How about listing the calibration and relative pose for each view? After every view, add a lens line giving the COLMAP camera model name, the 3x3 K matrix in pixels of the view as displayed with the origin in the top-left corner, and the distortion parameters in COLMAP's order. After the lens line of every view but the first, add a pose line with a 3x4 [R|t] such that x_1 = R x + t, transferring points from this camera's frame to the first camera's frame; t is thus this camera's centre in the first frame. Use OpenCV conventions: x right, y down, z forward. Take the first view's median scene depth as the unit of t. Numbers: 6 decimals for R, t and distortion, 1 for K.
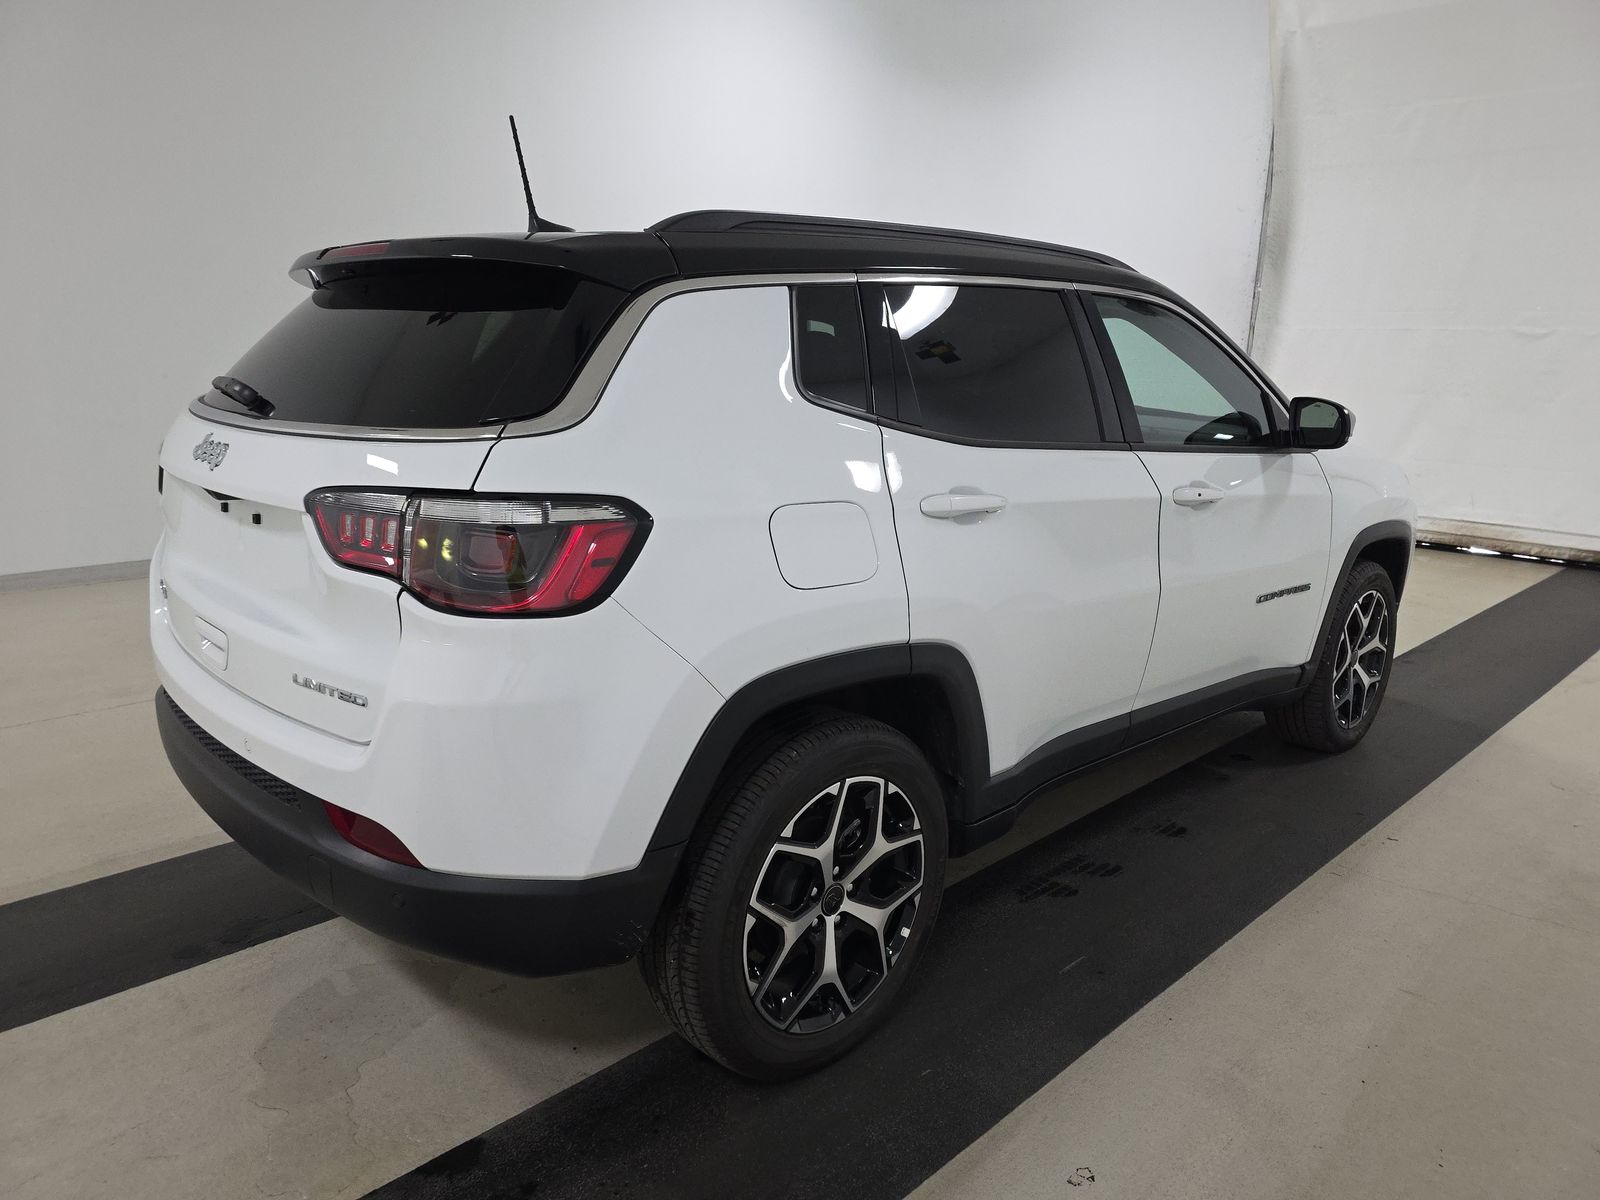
lens RADIAL K [[1065.2, 0, 805.3], [0, 1065.2, 592.0], [0, 0, 1]] dist [0.042490, -0.028571]
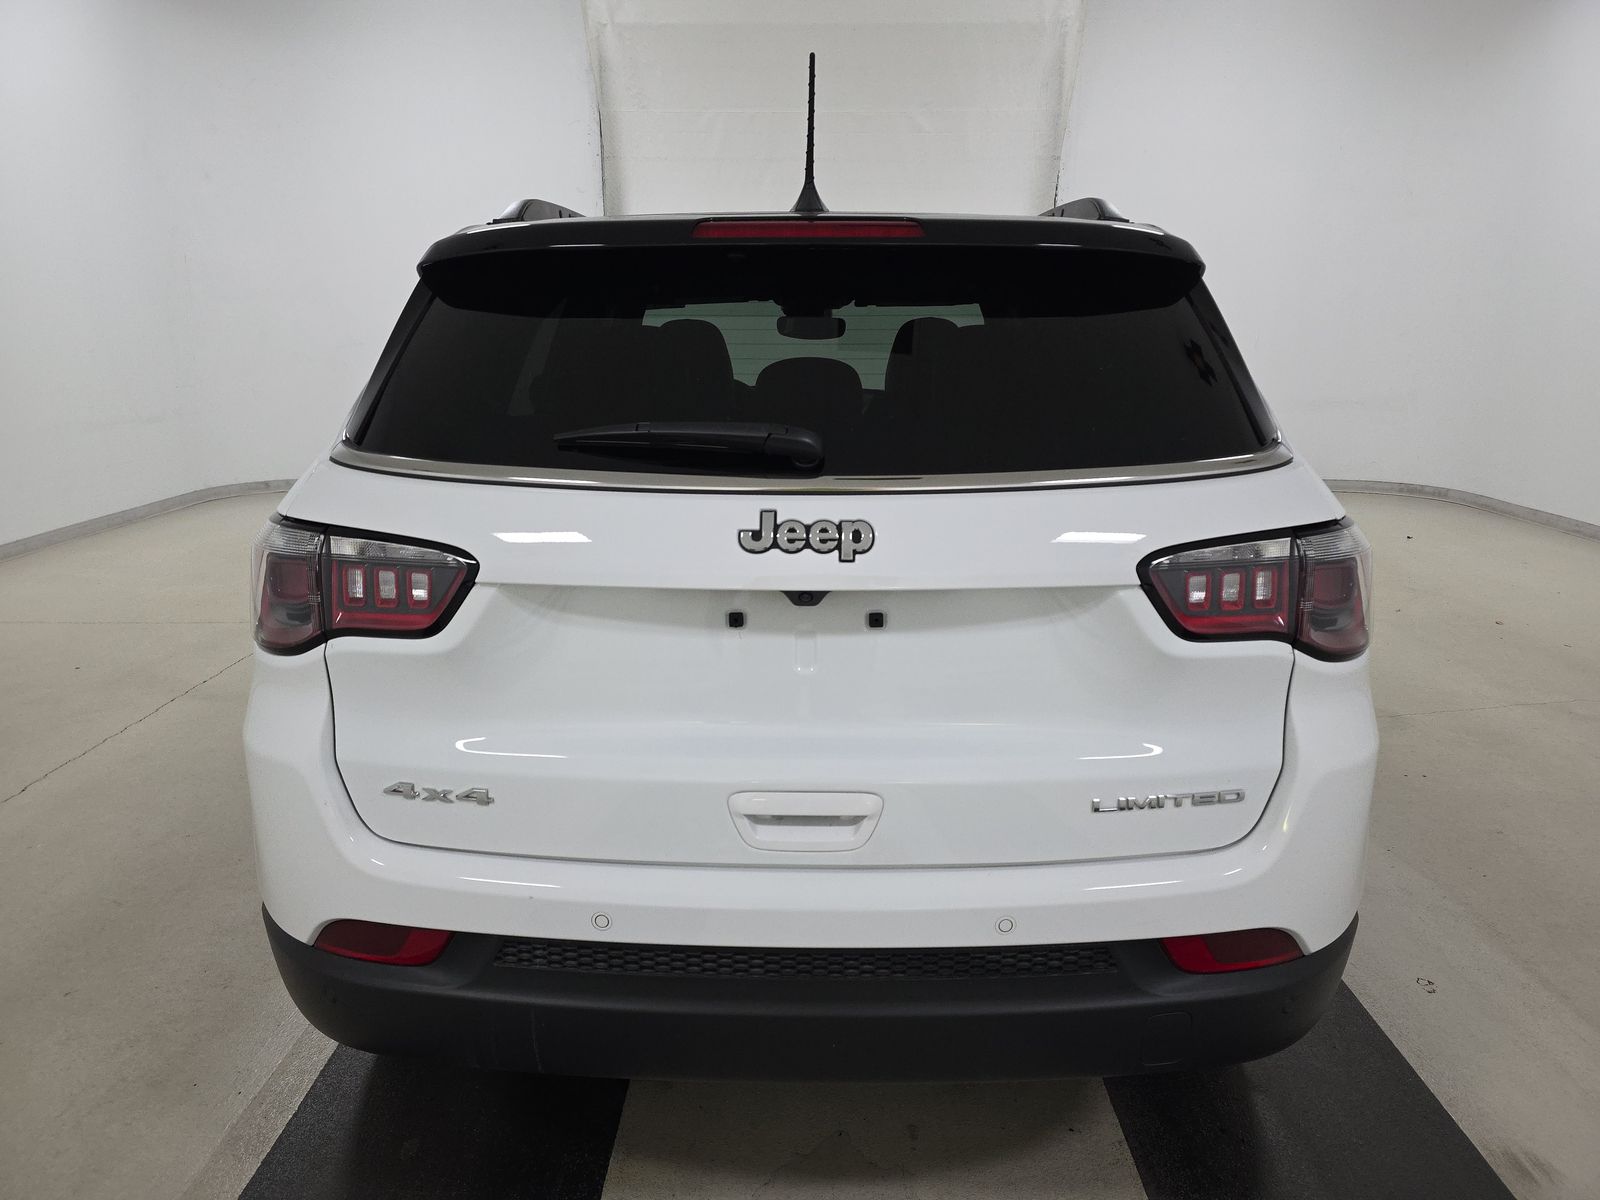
lens RADIAL K [[1065.2, 0, 805.4], [0, 1065.2, 603.0], [0, 0, 1]] dist [0.042490, -0.028571]
pose [[0.712449, -0.203270, 0.671638, -0.263731], [0.181869, 0.977909, 0.103042, -0.042451], [-0.677747, 0.048738, 0.733678, 0.137154]]
